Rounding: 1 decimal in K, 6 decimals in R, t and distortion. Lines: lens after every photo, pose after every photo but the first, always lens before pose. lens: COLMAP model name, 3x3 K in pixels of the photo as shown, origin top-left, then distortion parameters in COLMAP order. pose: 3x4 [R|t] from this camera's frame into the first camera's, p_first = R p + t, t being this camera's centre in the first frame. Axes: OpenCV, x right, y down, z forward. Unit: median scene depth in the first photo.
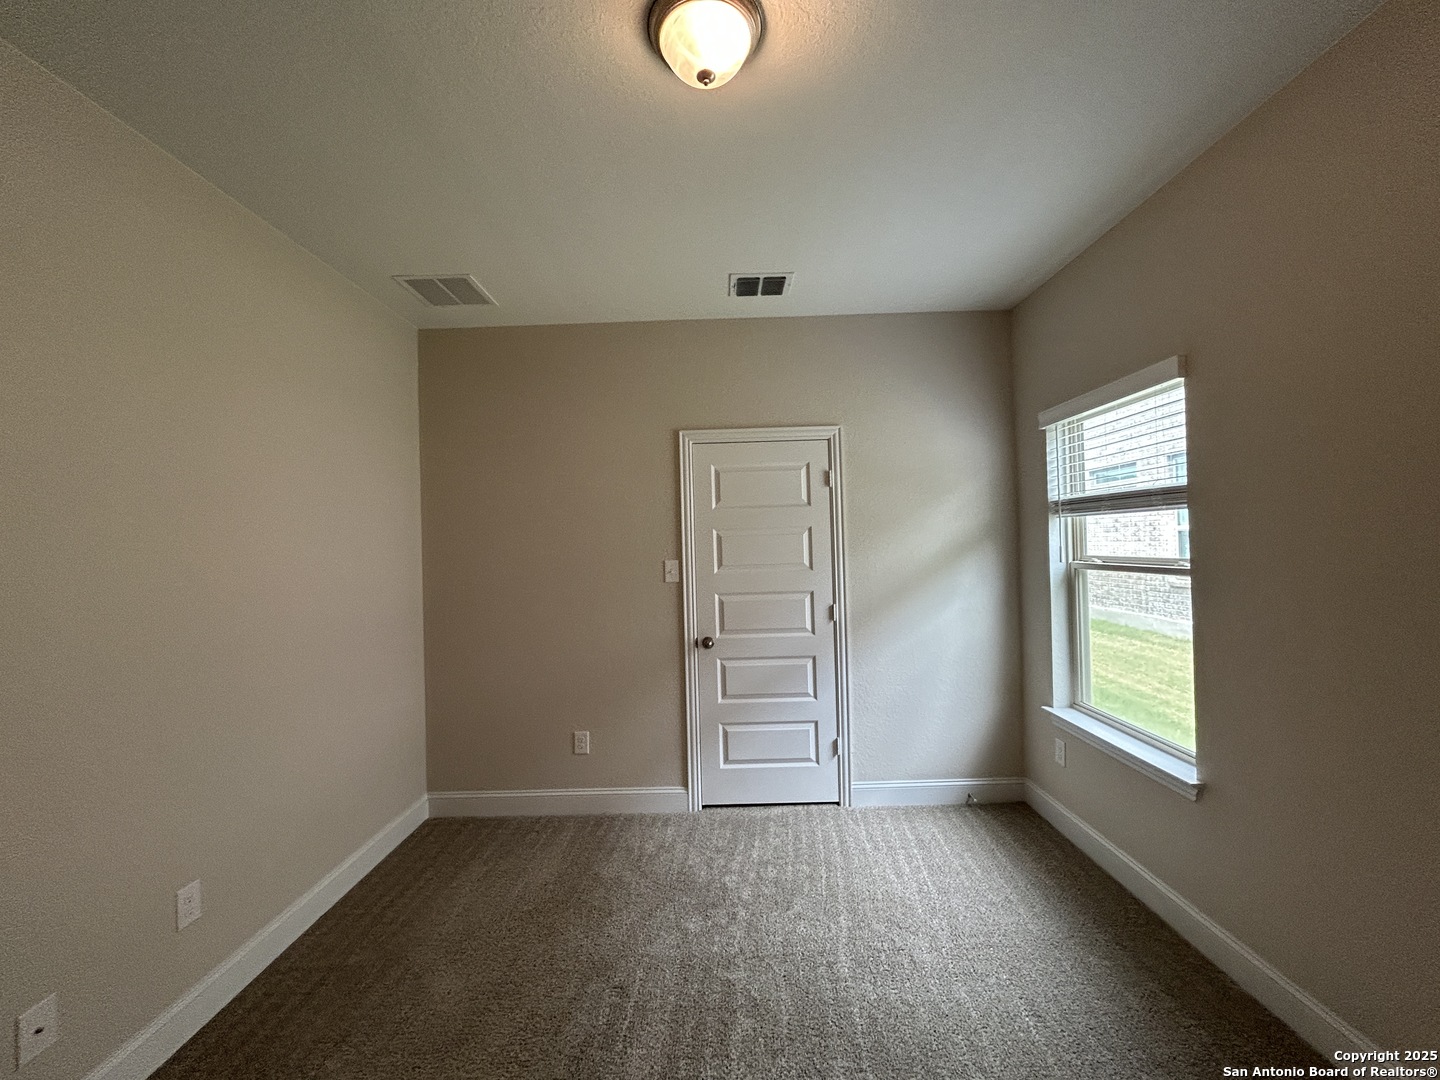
lens RADIAL K [[578.4, 0, 720.2], [0, 578.4, 539.9], [0, 0, 1]] dist [-0.003870, 0.000528]
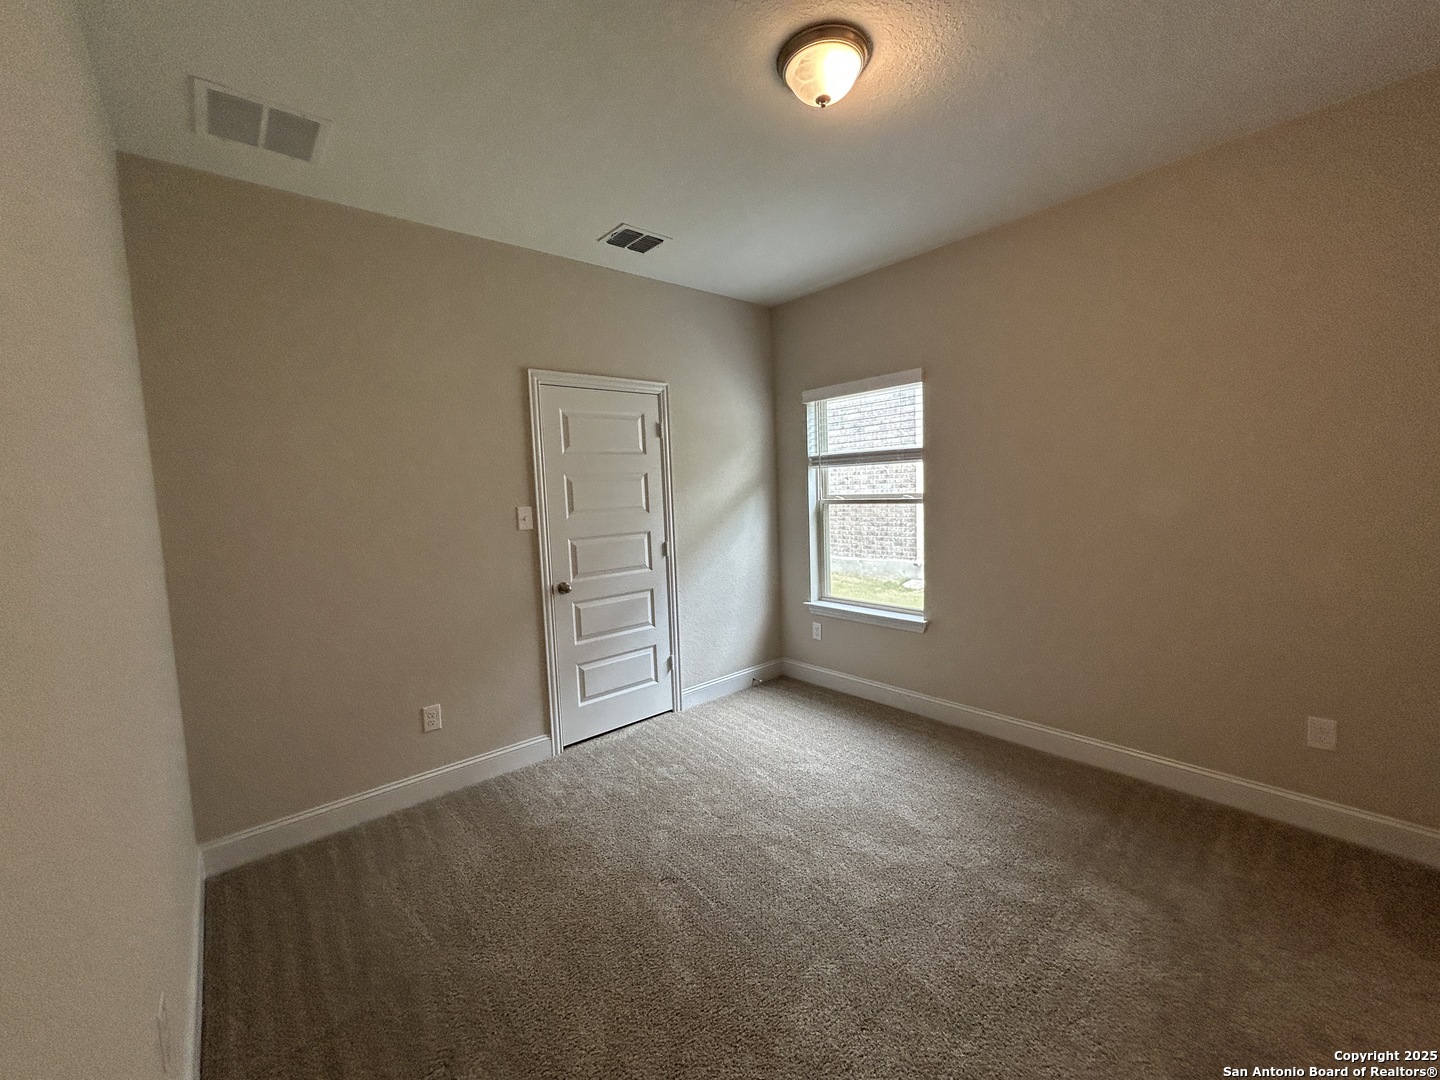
lens RADIAL K [[578.4, 0, 717.6], [0, 578.4, 540.7], [0, 0, 1]] dist [-0.003870, 0.000528]
pose [[0.754985, -0.062189, 0.652786, -0.471860], [0.013730, 0.996774, 0.079079, 0.020275], [-0.655598, -0.050741, 0.753404, 0.072642]]
